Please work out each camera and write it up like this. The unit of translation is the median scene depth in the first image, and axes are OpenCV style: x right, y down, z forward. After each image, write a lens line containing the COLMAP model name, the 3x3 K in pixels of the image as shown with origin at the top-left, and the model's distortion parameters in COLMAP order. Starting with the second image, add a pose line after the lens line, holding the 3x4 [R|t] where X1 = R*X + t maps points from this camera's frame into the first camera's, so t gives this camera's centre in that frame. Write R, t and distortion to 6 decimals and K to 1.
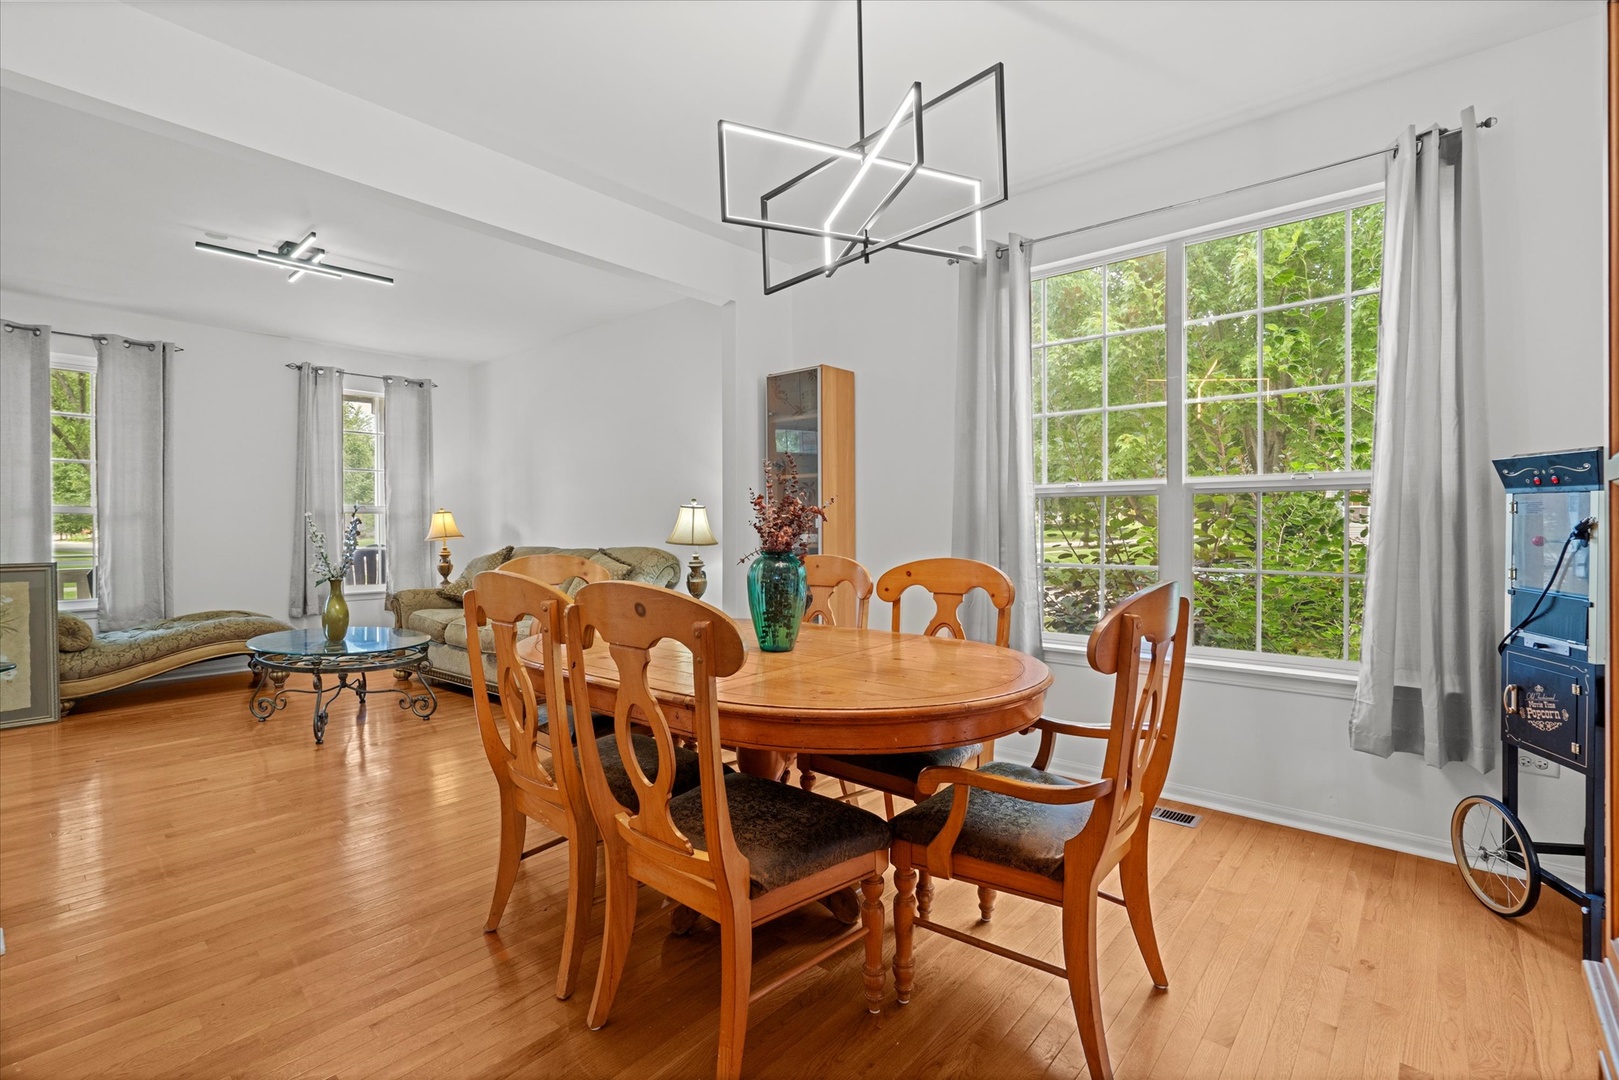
lens RADIAL K [[742.3, 0, 804.0], [0, 742.3, 529.4], [0, 0, 1]] dist [0.002525, -0.000147]
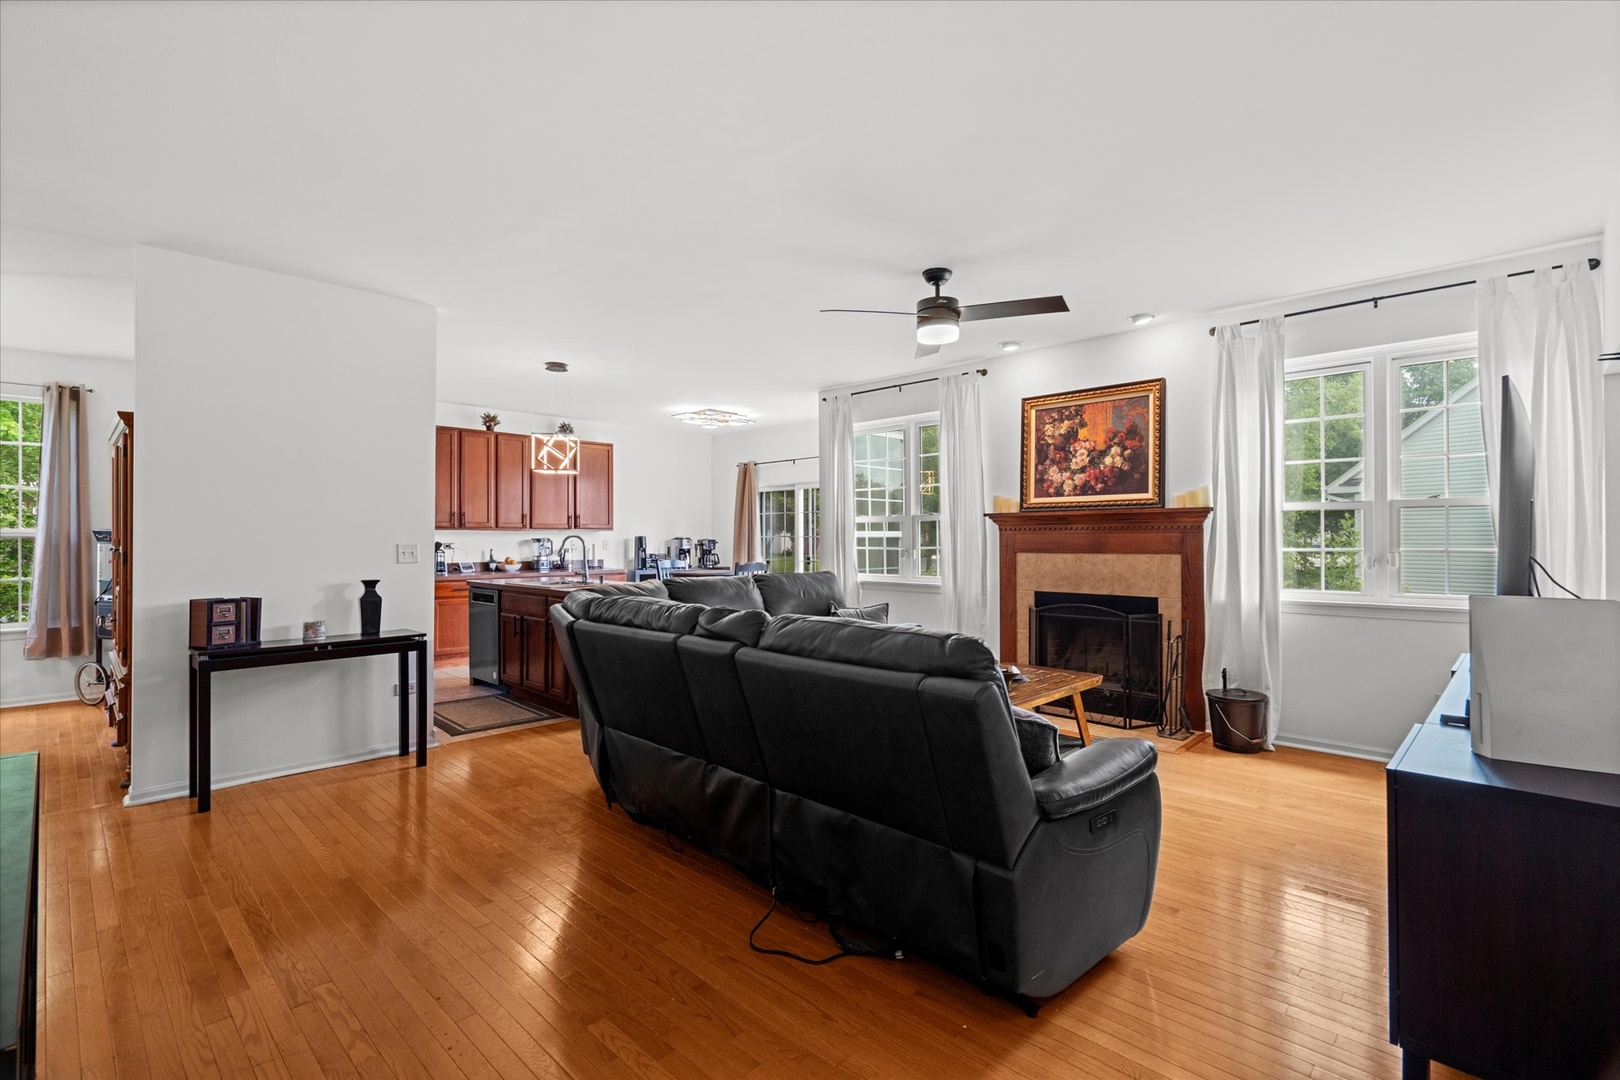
lens RADIAL K [[742.7, 0, 805.0], [0, 742.7, 535.2], [0, 0, 1]] dist [0.002525, -0.000147]
pose [[0.066314, 0.005909, 0.997781, -1.283967], [0.004749, 0.999969, -0.006238, -0.041902], [-0.997788, 0.005153, 0.066284, -1.414509]]
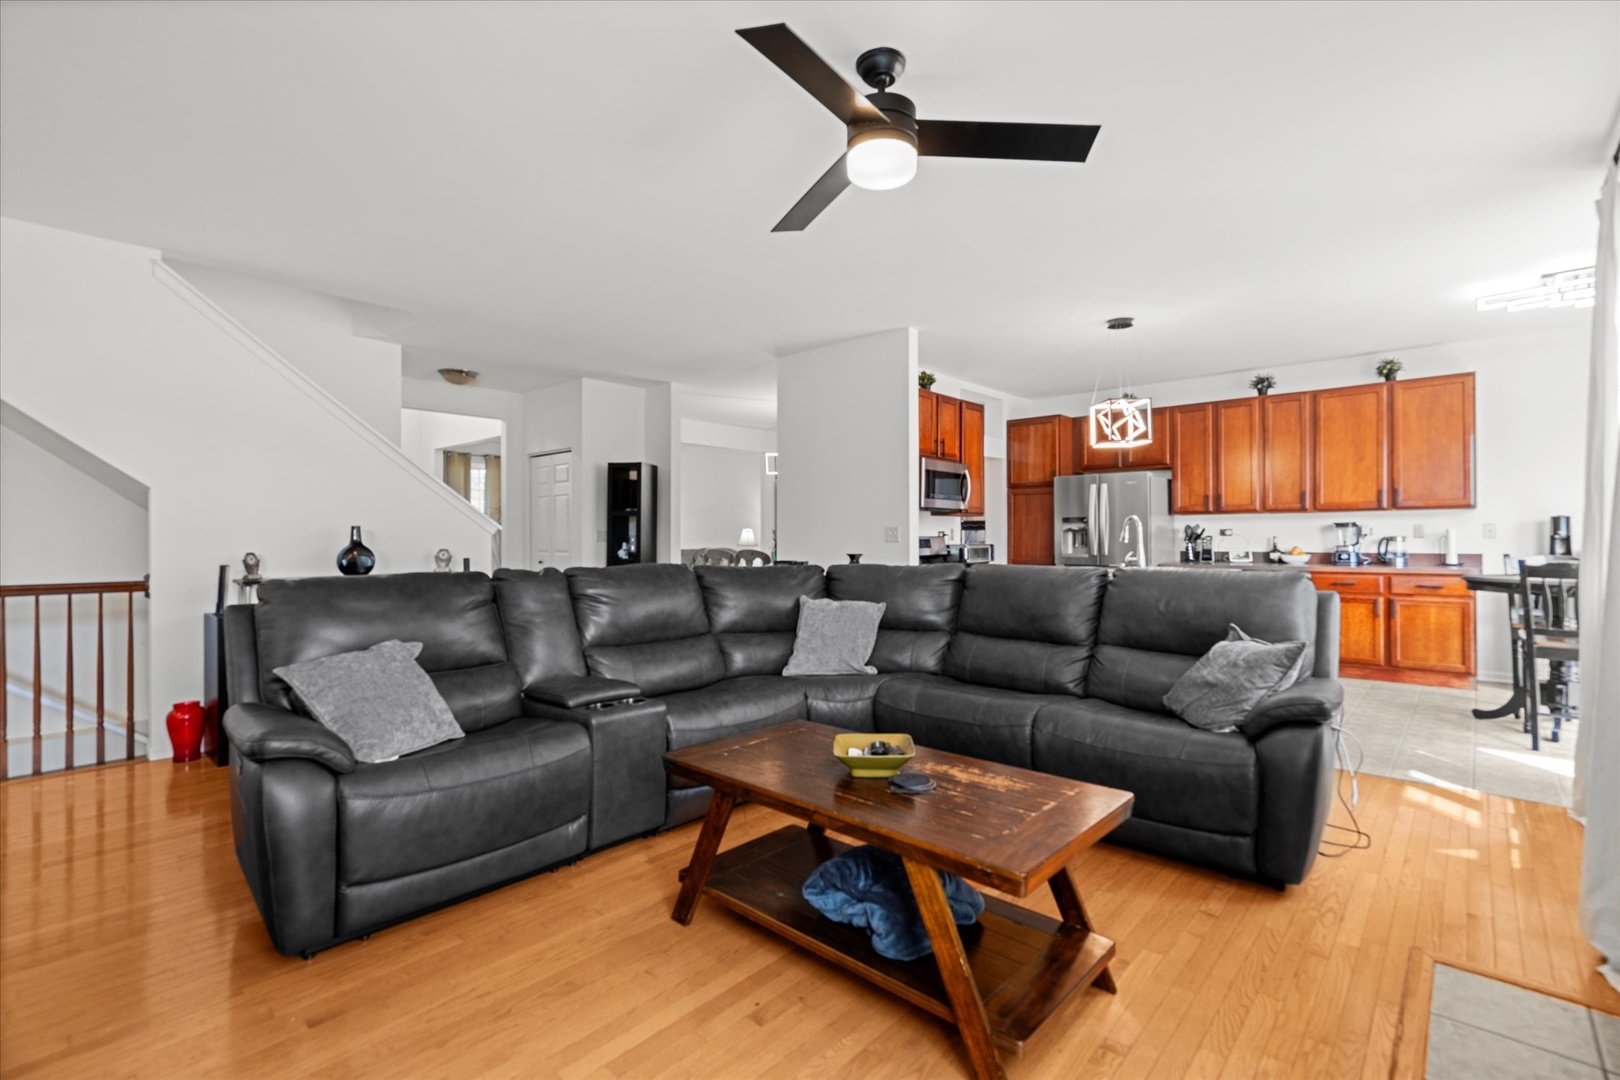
lens RADIAL K [[742.7, 0, 810.5], [0, 742.7, 533.4], [0, 0, 1]] dist [0.002525, -0.000147]
pose [[0.999848, -0.001537, -0.017340, 0.187593], [0.001392, 0.999964, -0.008371, 0.000636], [0.017352, 0.008346, 0.999815, -2.529719]]
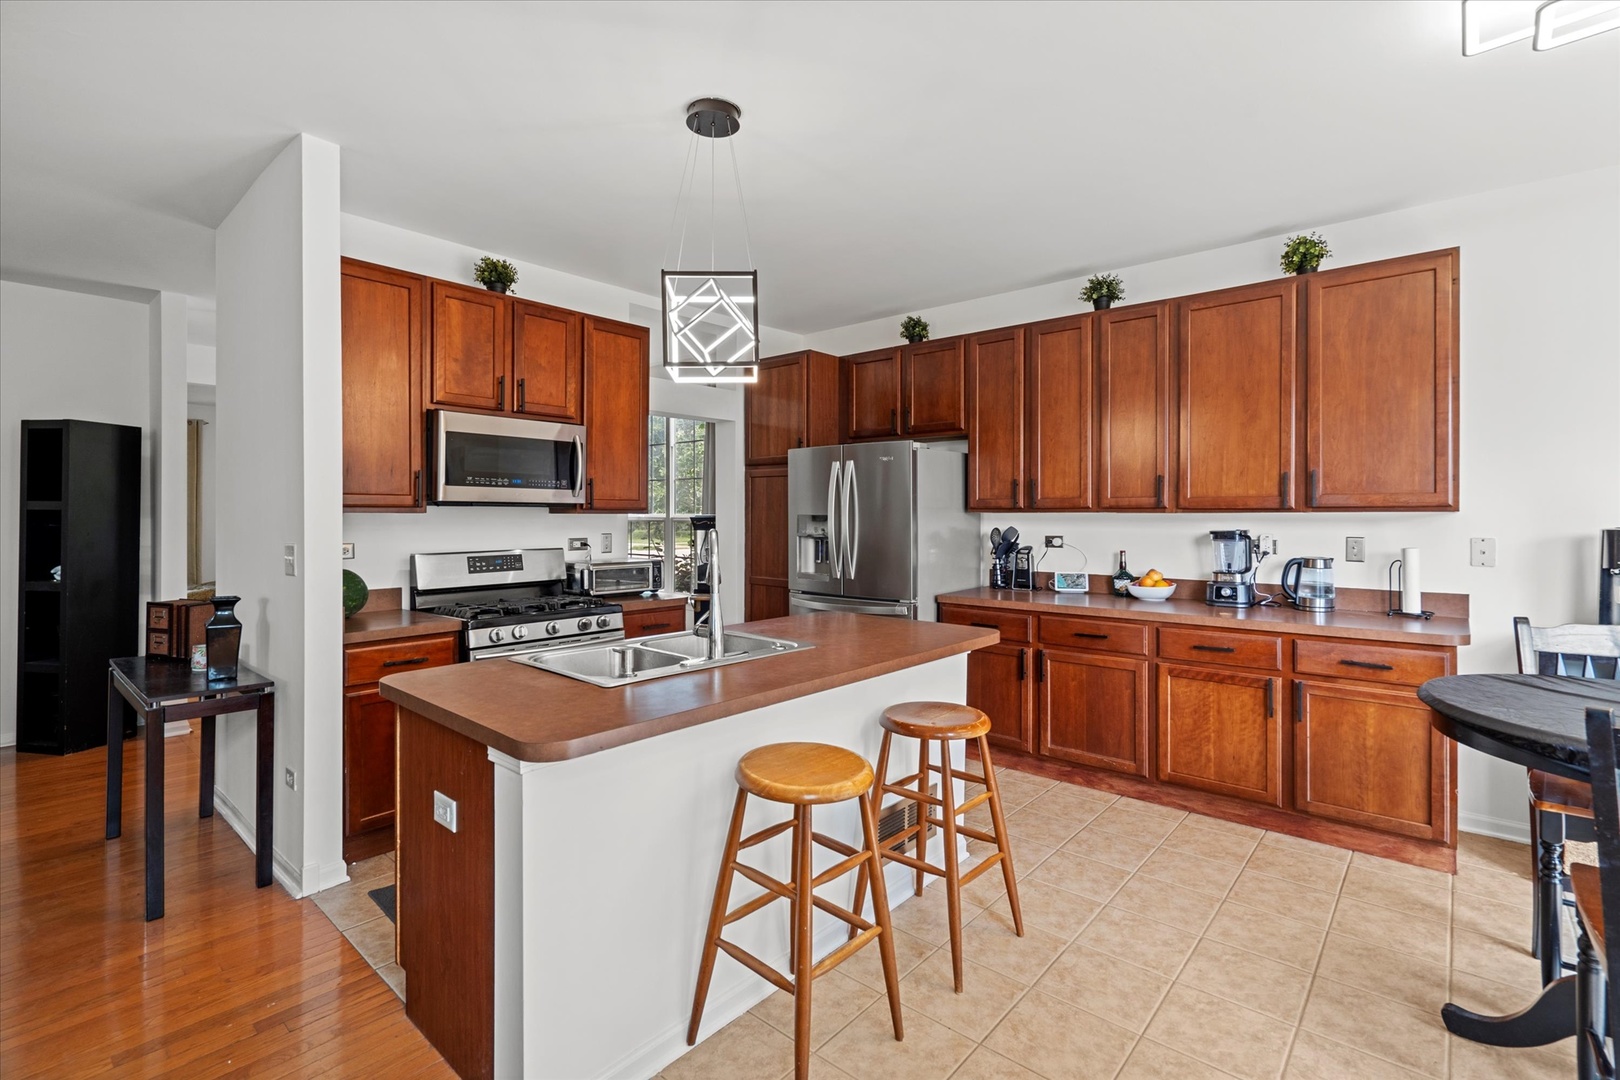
lens RADIAL K [[742.7, 0, 809.1], [0, 742.7, 515.0], [0, 0, 1]] dist [0.002525, -0.000147]
pose [[0.999989, 0.003392, -0.003368, 1.130864], [-0.003400, 0.999992, -0.002125, -0.078421], [0.003361, 0.002136, 0.999992, -1.436020]]
